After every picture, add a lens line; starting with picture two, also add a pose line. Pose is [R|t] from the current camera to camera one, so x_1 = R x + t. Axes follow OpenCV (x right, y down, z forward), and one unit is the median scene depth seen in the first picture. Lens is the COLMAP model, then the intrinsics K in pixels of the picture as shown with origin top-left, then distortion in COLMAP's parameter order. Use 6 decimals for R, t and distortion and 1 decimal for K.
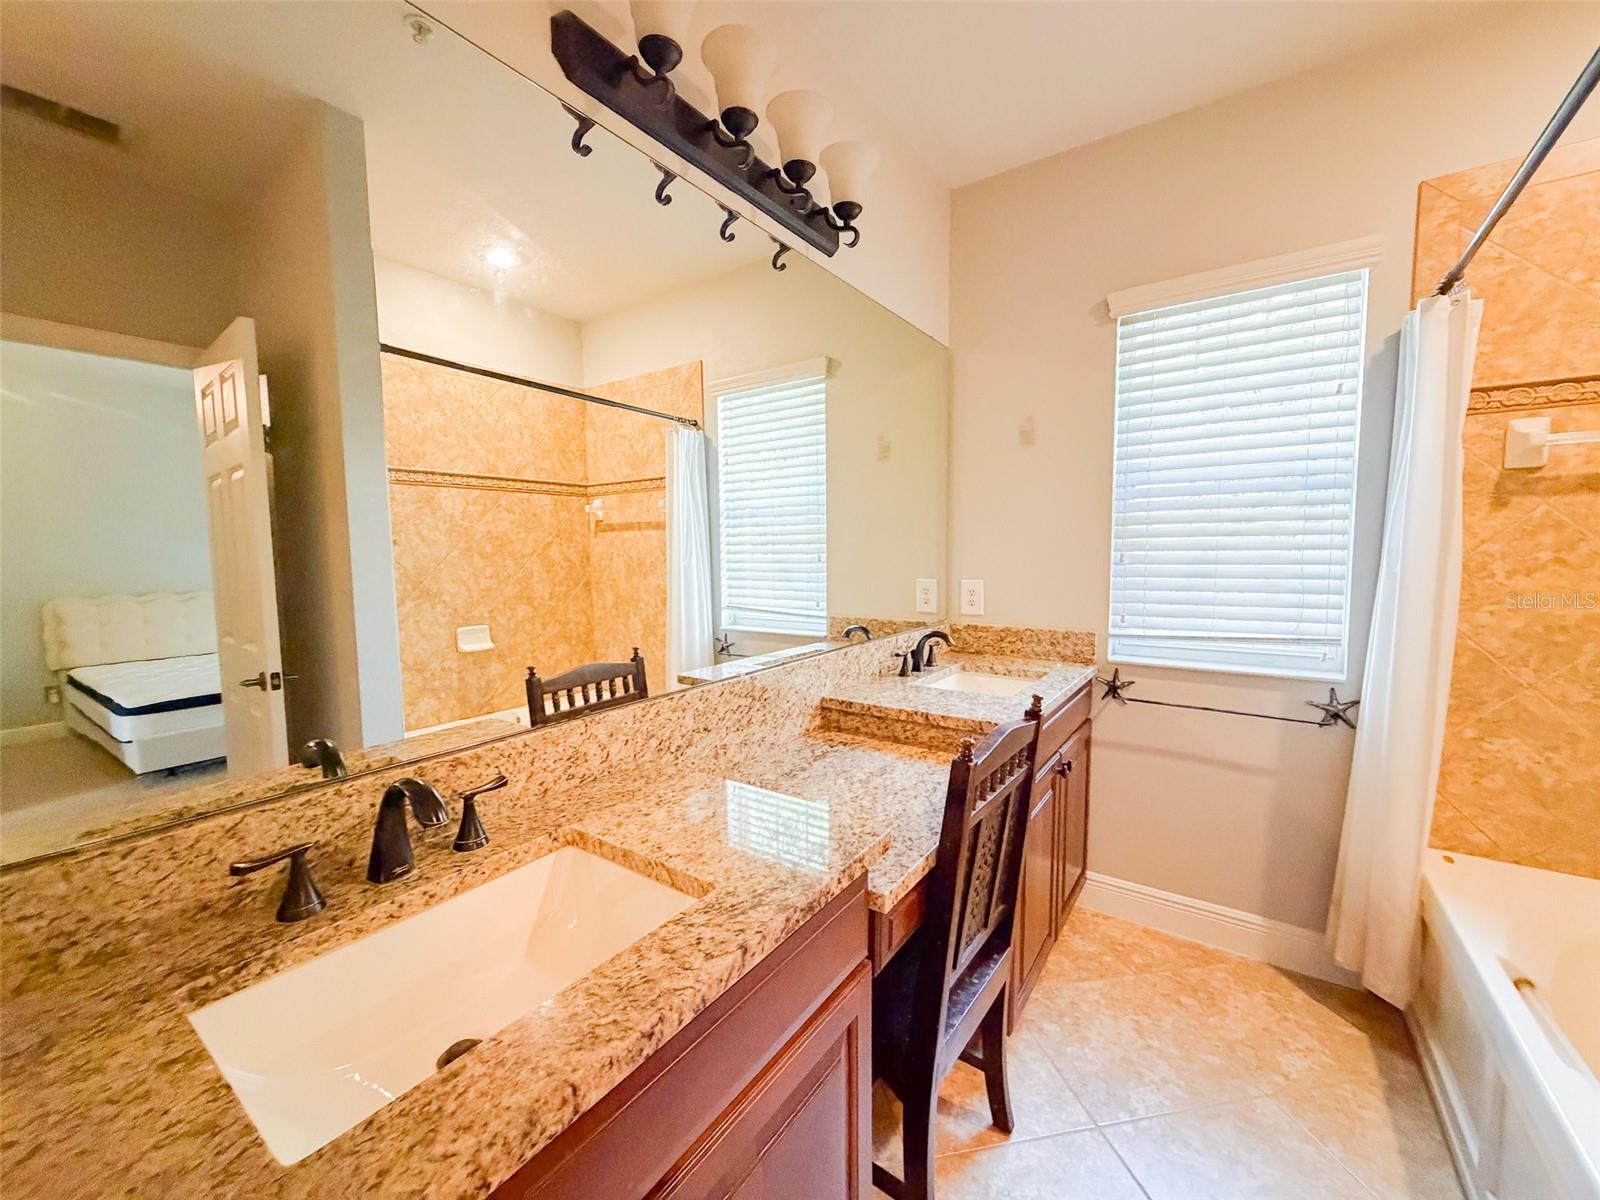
lens RADIAL K [[633.7, 0, 803.9], [0, 633.7, 602.1], [0, 0, 1]] dist [-0.001954, -0.000044]
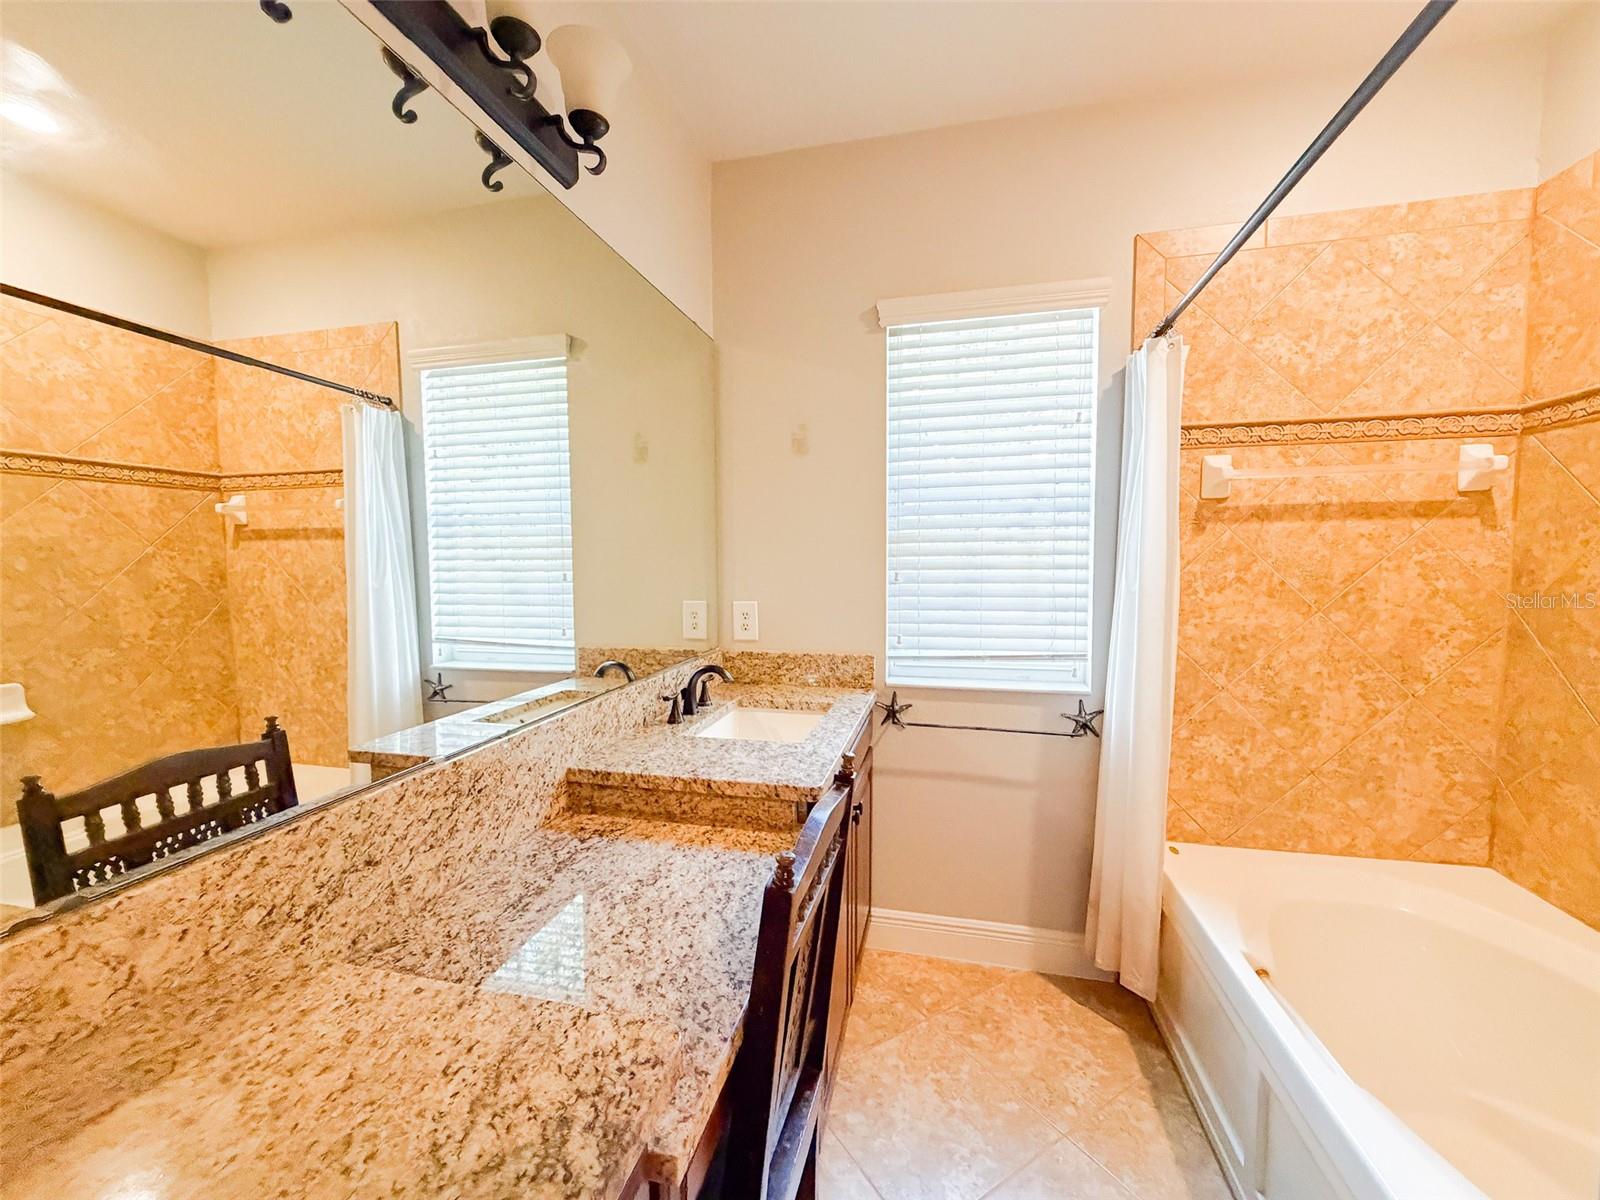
lens RADIAL K [[633.7, 0, 791.6], [0, 633.7, 602.8], [0, 0, 1]] dist [-0.001954, -0.000044]
pose [[0.935035, -0.019860, 0.353999, 0.013428], [0.025830, 0.999593, -0.012148, -0.026651], [-0.353613, 0.020502, 0.935167, 0.185527]]
